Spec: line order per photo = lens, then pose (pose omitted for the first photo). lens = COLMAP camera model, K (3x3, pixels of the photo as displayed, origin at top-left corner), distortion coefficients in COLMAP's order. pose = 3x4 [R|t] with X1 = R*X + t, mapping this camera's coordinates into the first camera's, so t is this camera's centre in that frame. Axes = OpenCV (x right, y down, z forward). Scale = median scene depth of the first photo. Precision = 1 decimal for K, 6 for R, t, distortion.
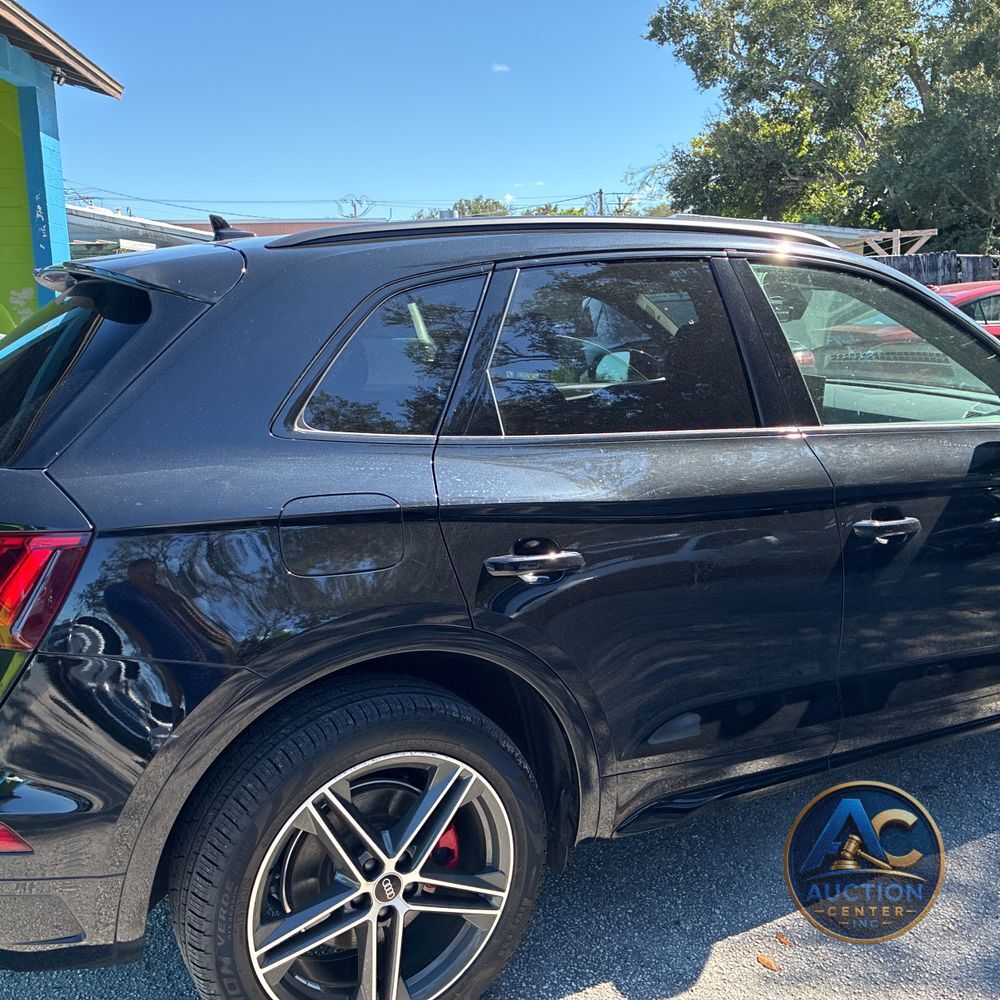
lens RADIAL K [[1014.4, 0, 476.4], [0, 1014.4, 499.0], [0, 0, 1]] dist [0.019472, 0.000000]
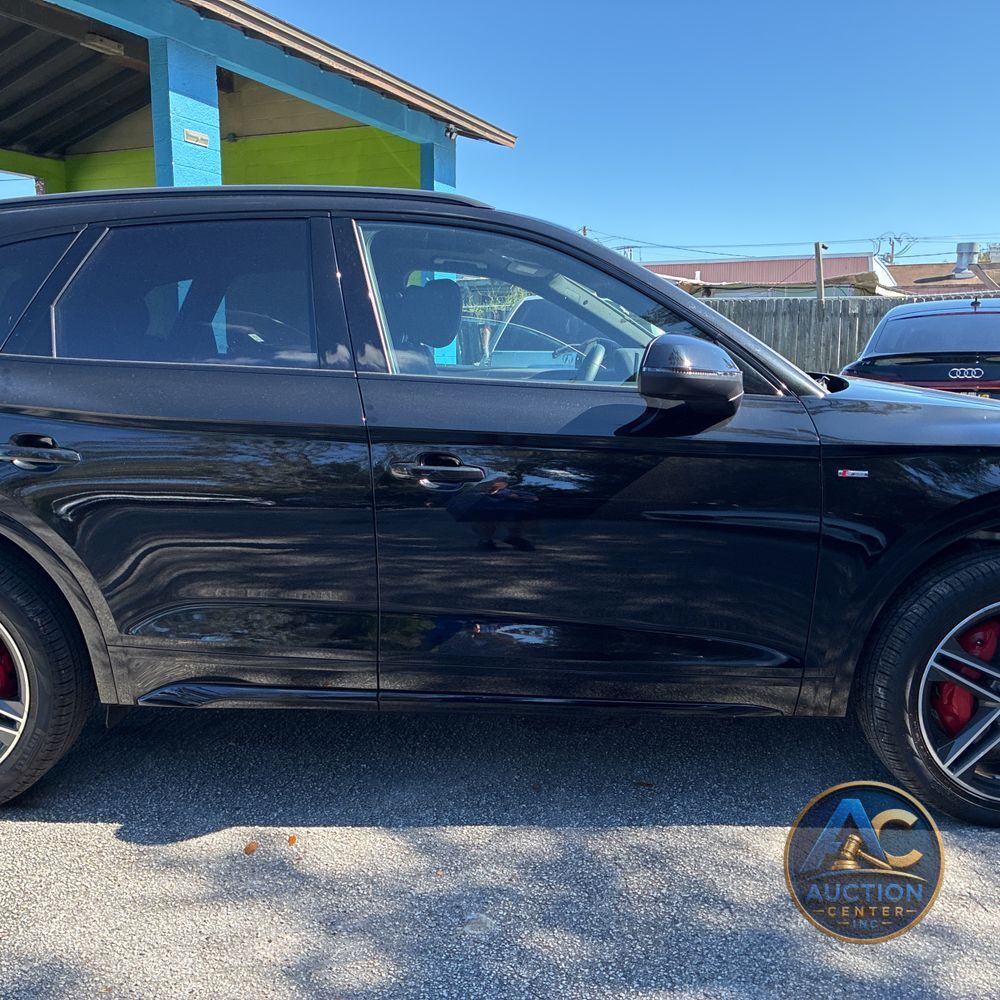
lens RADIAL K [[1014.4, 0, 495.0], [0, 1014.4, 513.6], [0, 0, 1]] dist [0.019472, 0.000000]
pose [[0.878648, 0.085186, -0.469810, 0.086880], [-0.098670, 0.995112, -0.004103, 0.006363], [0.467164, 0.049961, 0.882758, 0.011510]]
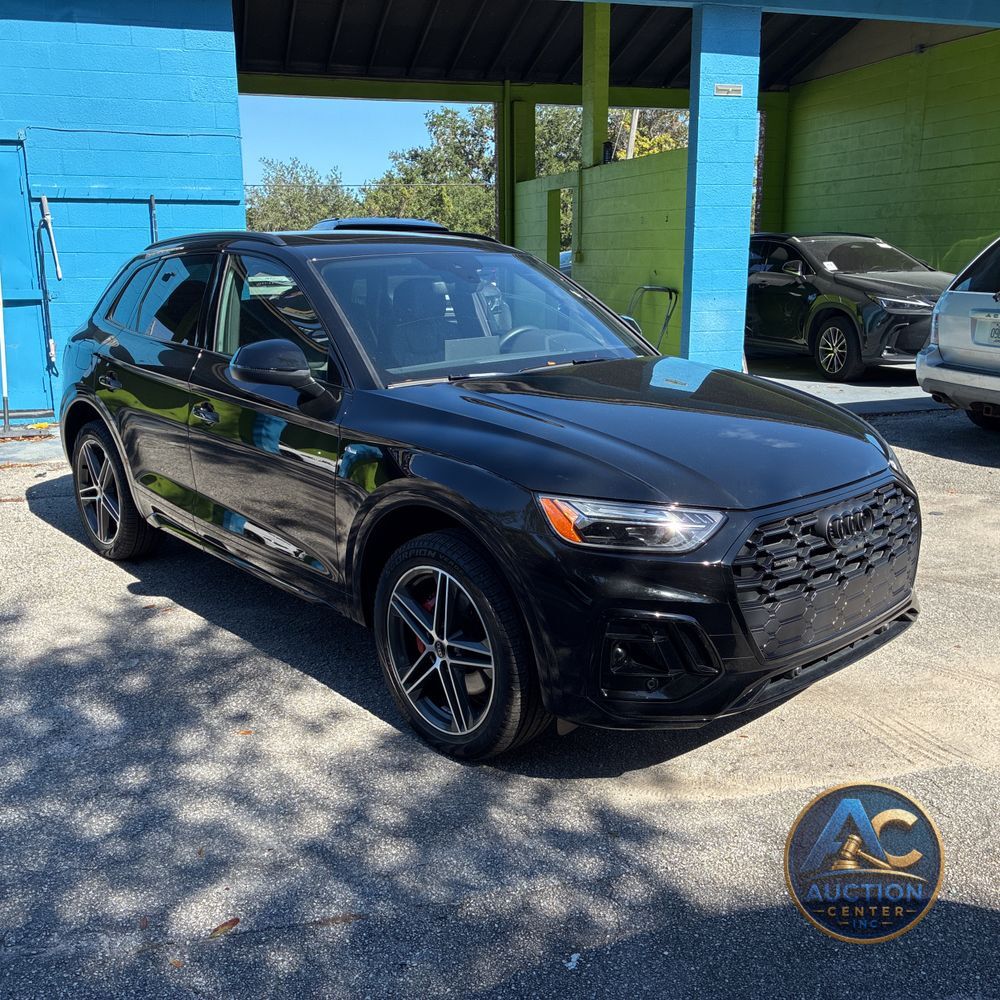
lens RADIAL K [[1014.4, 0, 499.1], [0, 1014.4, 503.4], [0, 0, 1]] dist [0.019472, 0.000000]
pose [[0.224403, 0.242812, -0.943761, 0.199600], [-0.176933, 0.962516, 0.205567, -0.024491], [0.958300, 0.120853, 0.258953, 0.096442]]
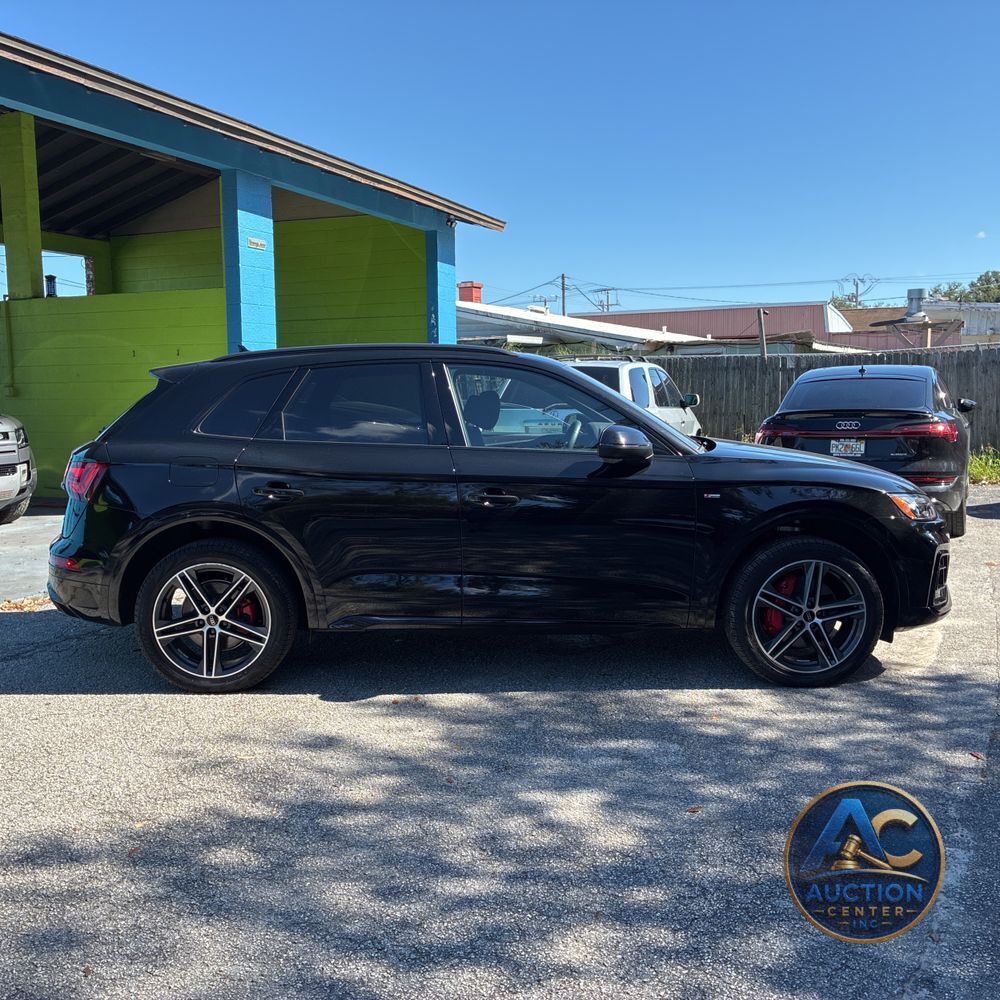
lens RADIAL K [[1014.4, 0, 503.1], [0, 1014.4, 502.4], [0, 0, 1]] dist [0.019472, 0.000000]
pose [[0.891190, 0.049620, -0.450909, 0.119368], [-0.082408, 0.995169, -0.053361, 0.012684], [0.446083, 0.084714, 0.890973, -0.065525]]
